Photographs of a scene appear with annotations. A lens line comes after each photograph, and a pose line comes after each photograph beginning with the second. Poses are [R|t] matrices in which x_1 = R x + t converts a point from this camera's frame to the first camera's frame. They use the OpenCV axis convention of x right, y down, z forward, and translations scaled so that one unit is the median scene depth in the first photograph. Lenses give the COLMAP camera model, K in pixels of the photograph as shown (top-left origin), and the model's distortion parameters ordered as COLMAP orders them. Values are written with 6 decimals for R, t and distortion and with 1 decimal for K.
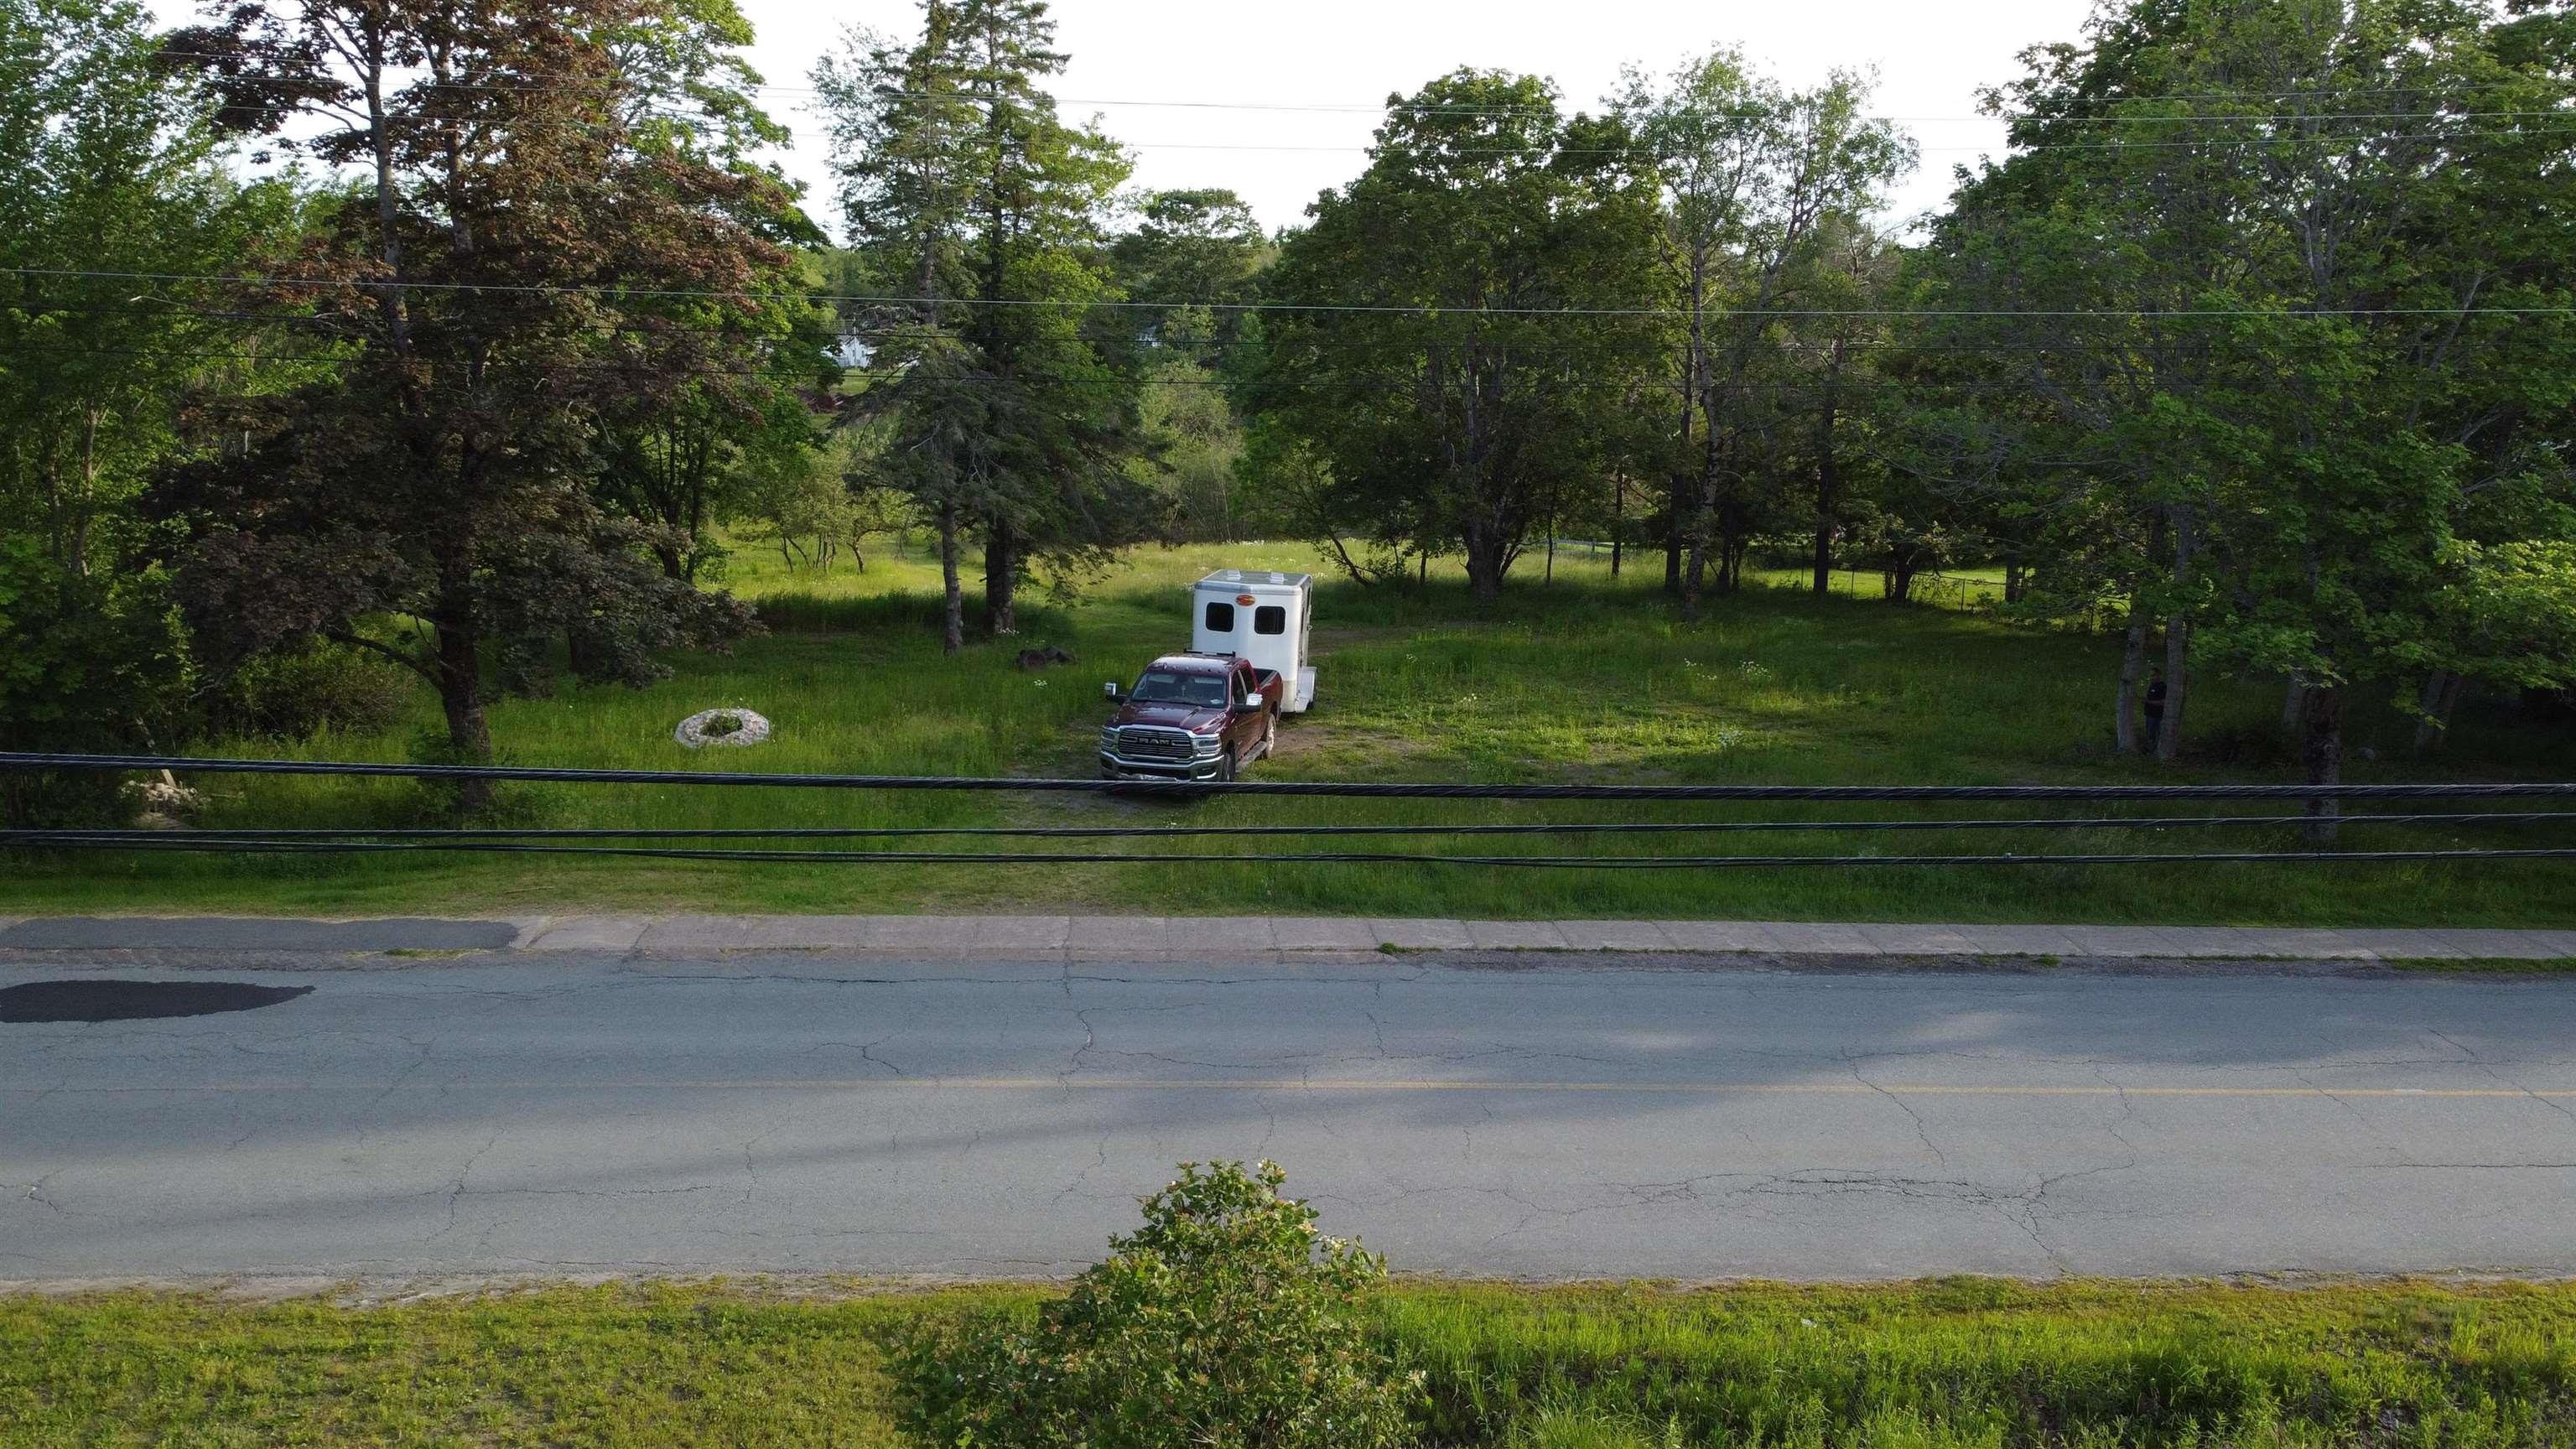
lens RADIAL K [[1938.6, 0, 1289.2], [0, 1938.6, 719.1], [0, 0, 1]] dist [-0.005036, -0.002001]
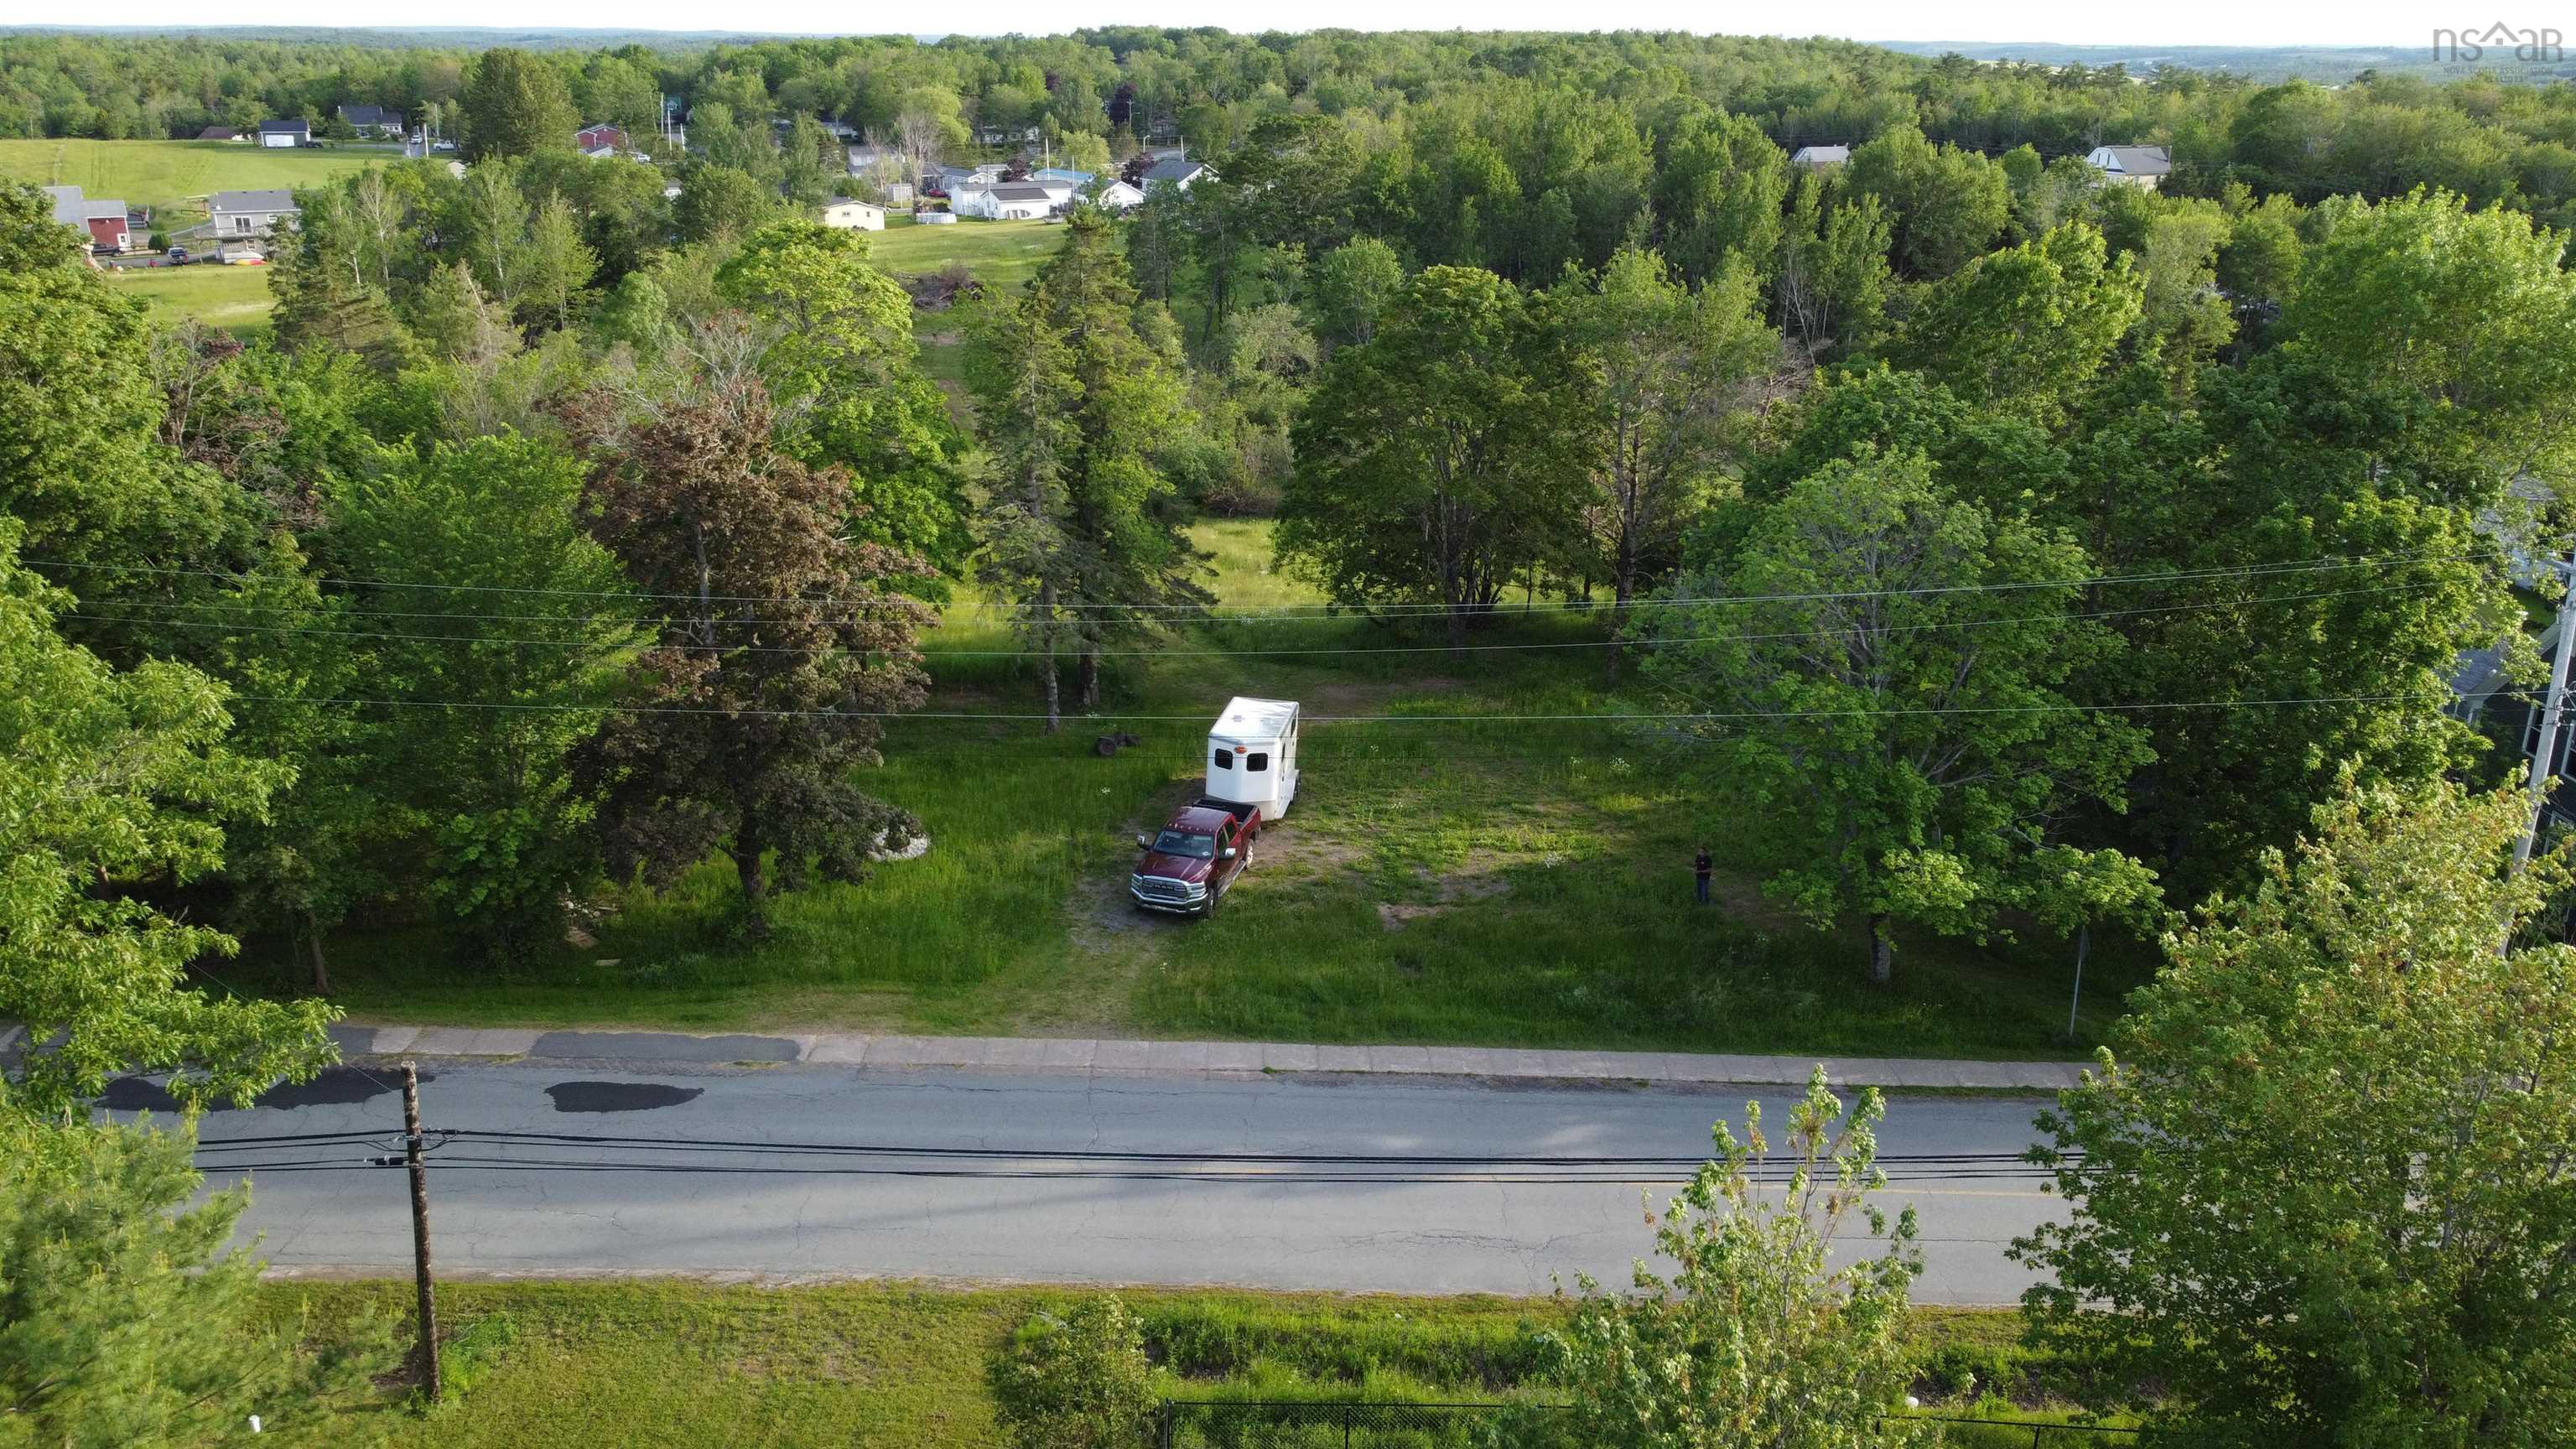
lens RADIAL K [[1938.6, 0, 1280.9], [0, 1938.6, 725.4], [0, 0, 1]] dist [-0.005036, -0.002001]
pose [[0.997172, 0.020396, -0.072331, 0.125097], [-0.011608, 0.992719, 0.119894, -0.279779], [0.074250, -0.118715, 0.990148, -0.506492]]
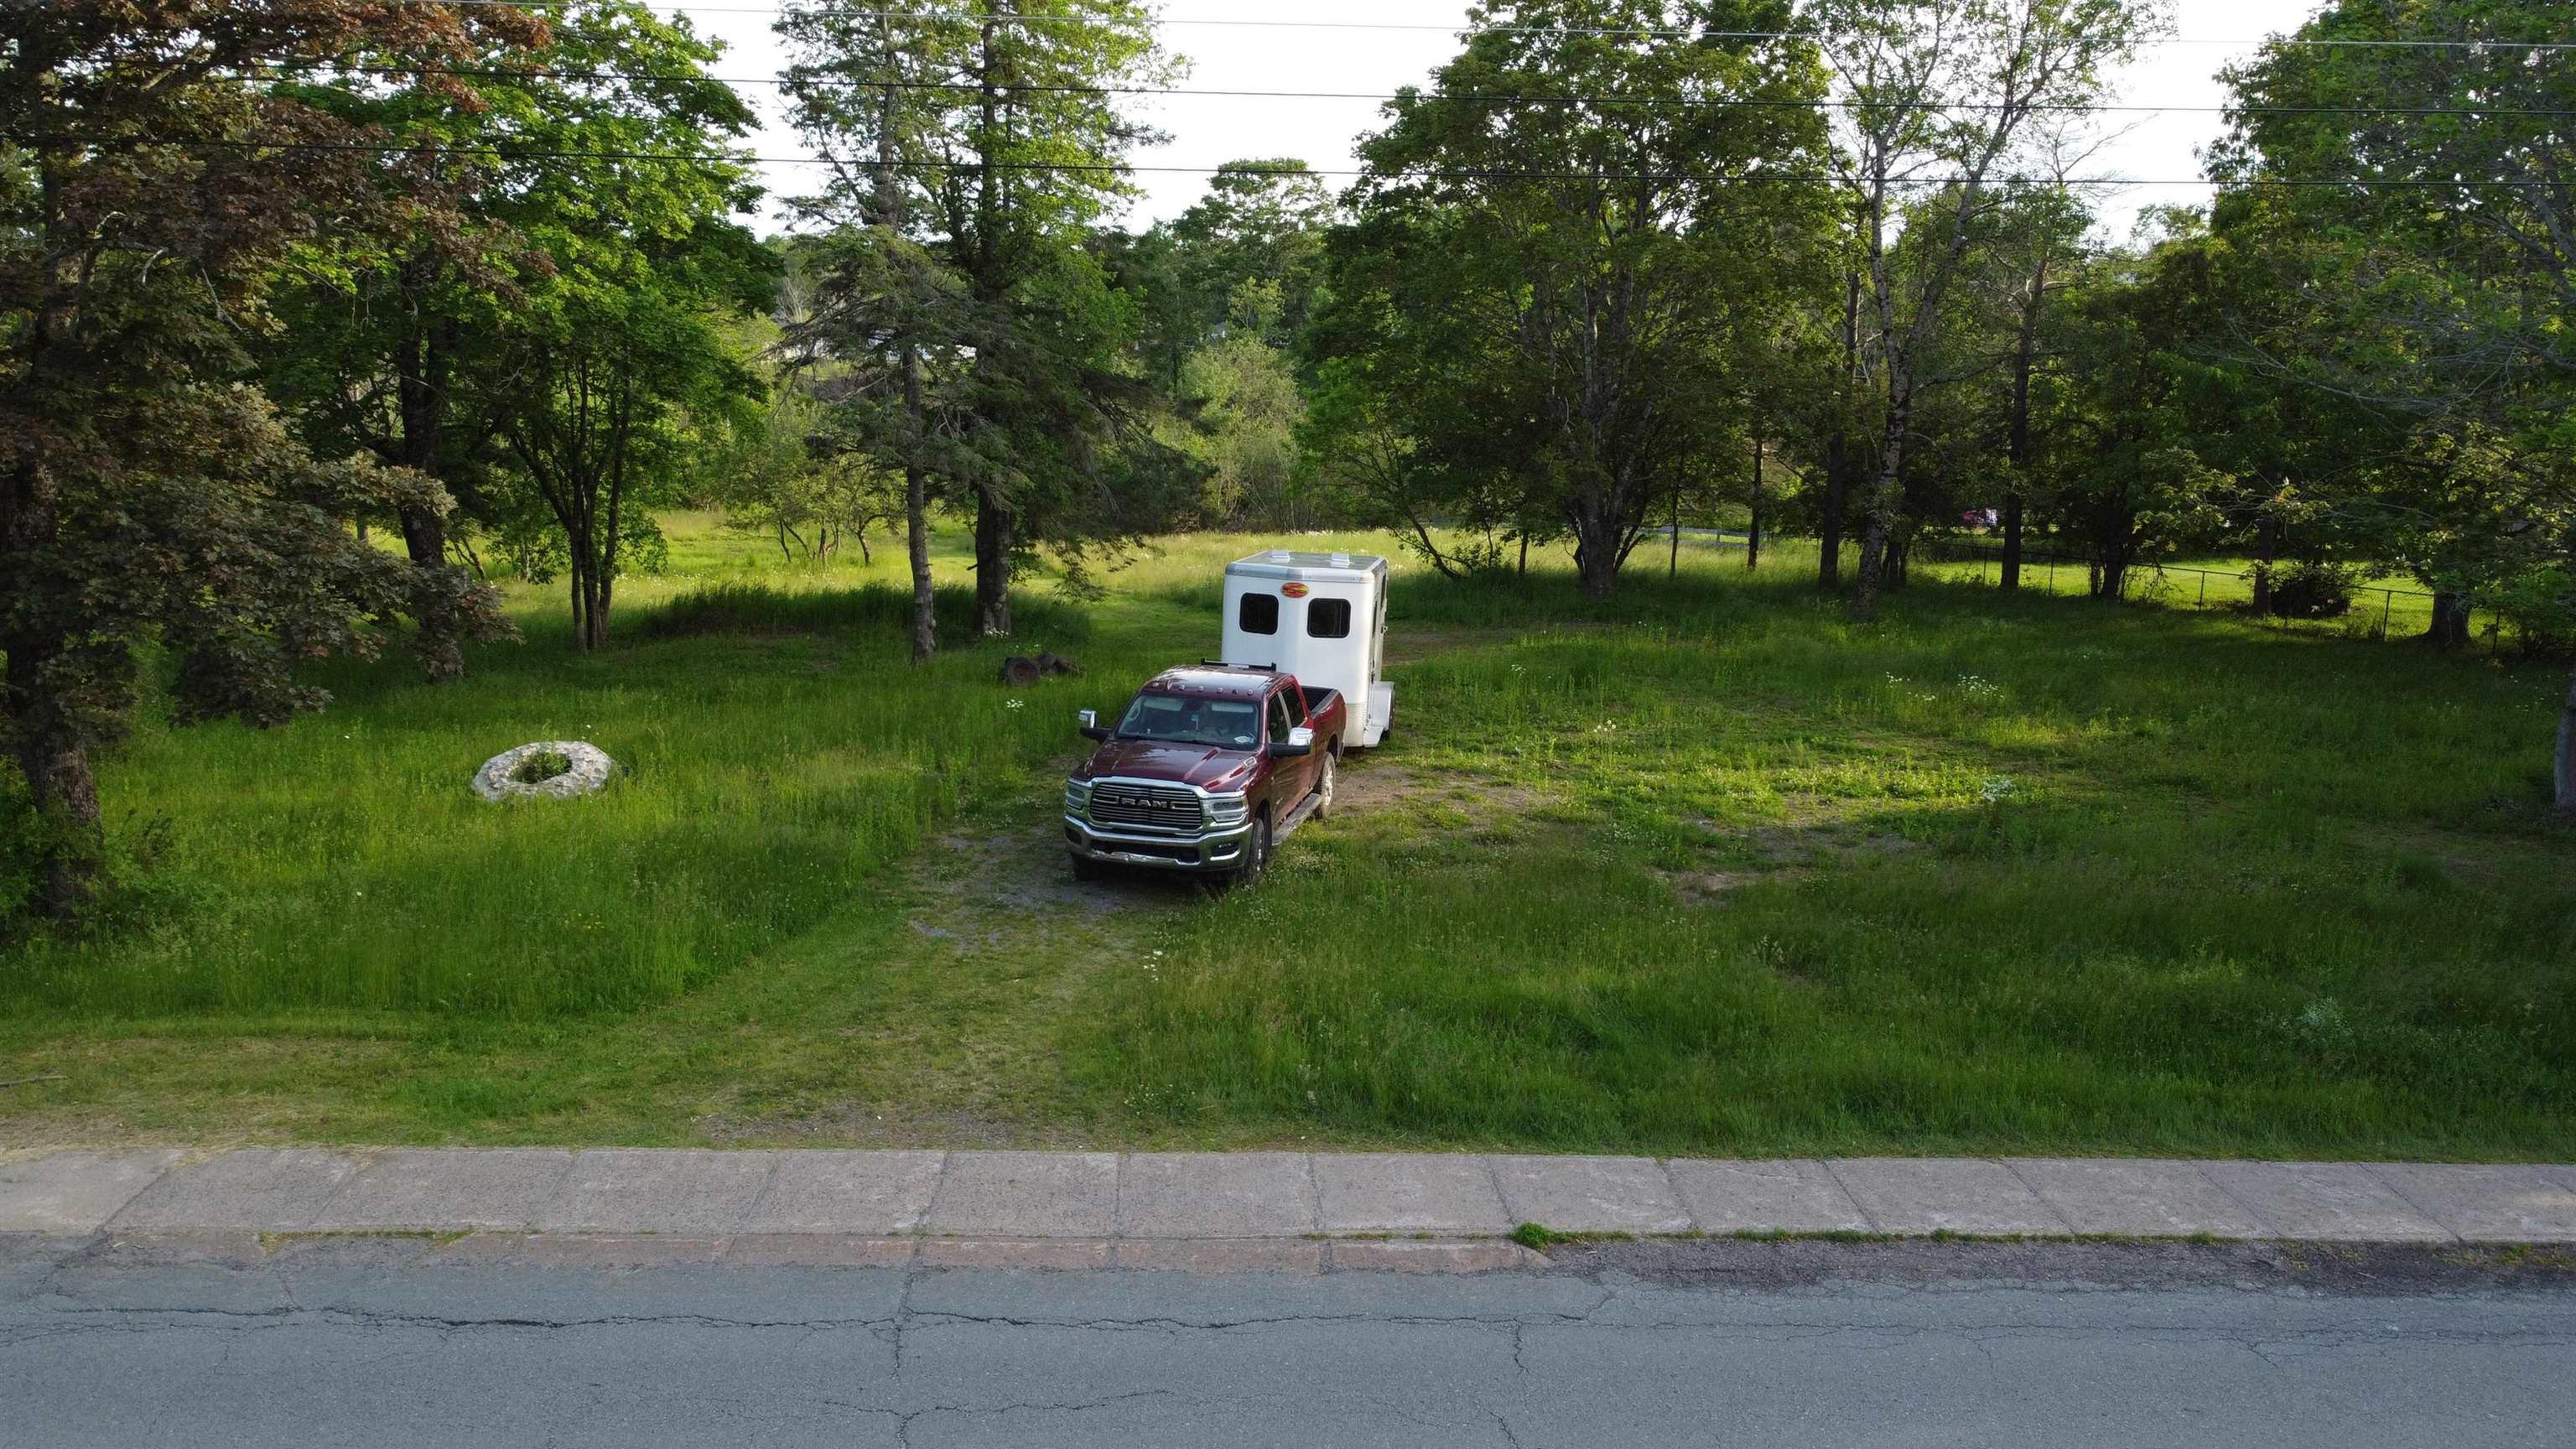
lens RADIAL K [[1938.6, 0, 1293.8], [0, 1938.6, 721.7], [0, 0, 1]] dist [-0.005036, -0.002001]
pose [[0.999342, 0.004273, -0.036011, 0.003241], [-0.004275, 0.999991, -0.000002, -0.014064], [0.036010, 0.000156, 0.999351, 0.312383]]
